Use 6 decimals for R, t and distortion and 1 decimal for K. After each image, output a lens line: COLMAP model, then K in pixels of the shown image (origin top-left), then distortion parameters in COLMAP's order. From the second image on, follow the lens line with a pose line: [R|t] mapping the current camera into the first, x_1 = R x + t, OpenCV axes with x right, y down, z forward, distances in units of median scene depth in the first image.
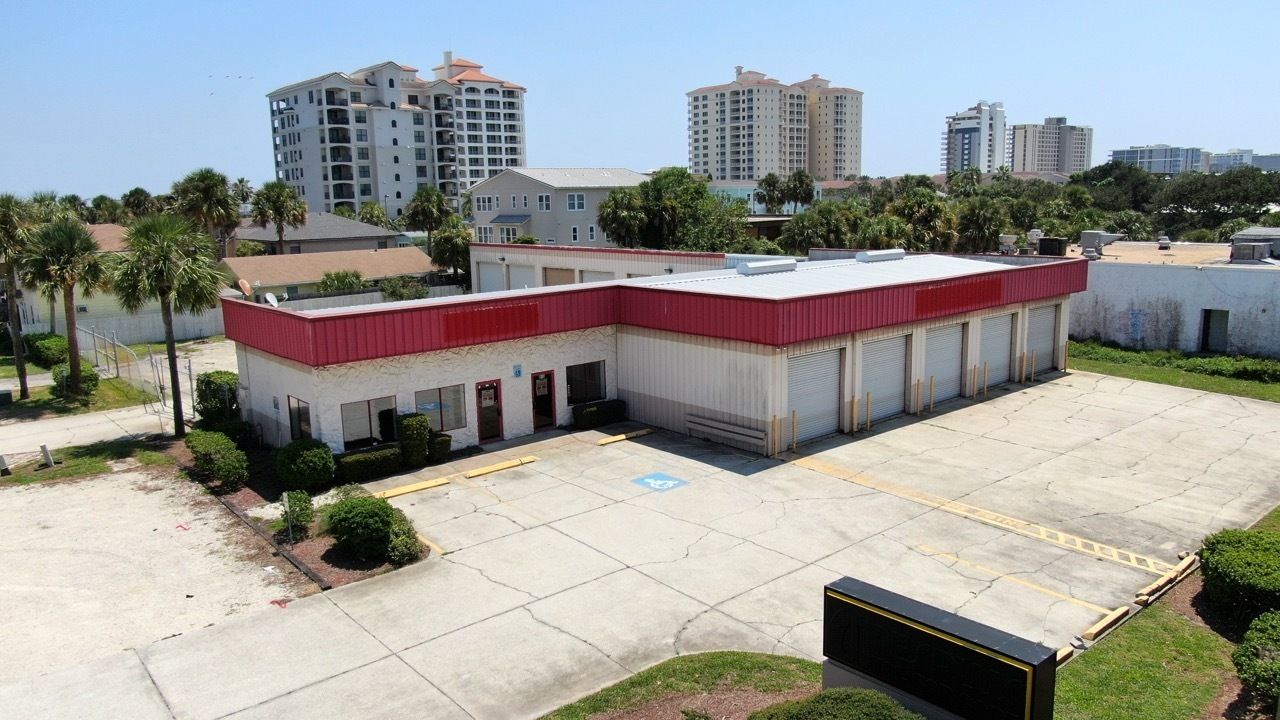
lens RADIAL K [[919.3, 0, 627.0], [0, 919.3, 356.9], [0, 0, 1]] dist [-0.024885, 0.011945]
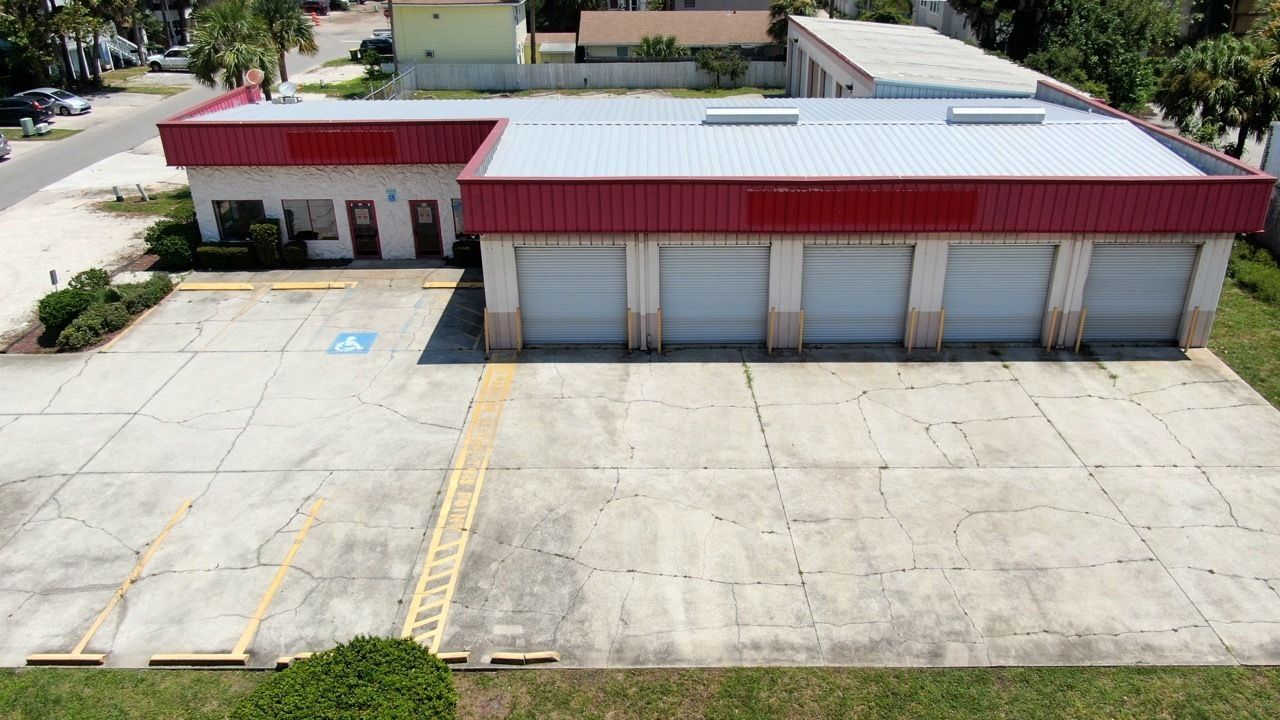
lens RADIAL K [[919.3, 0, 640.9], [0, 919.3, 371.1], [0, 0, 1]] dist [-0.024885, 0.011945]
pose [[0.767233, 0.304825, -0.564301, 0.833841], [-0.126227, 0.934396, 0.333124, -0.202594], [0.628825, -0.184354, 0.755376, 0.439724]]
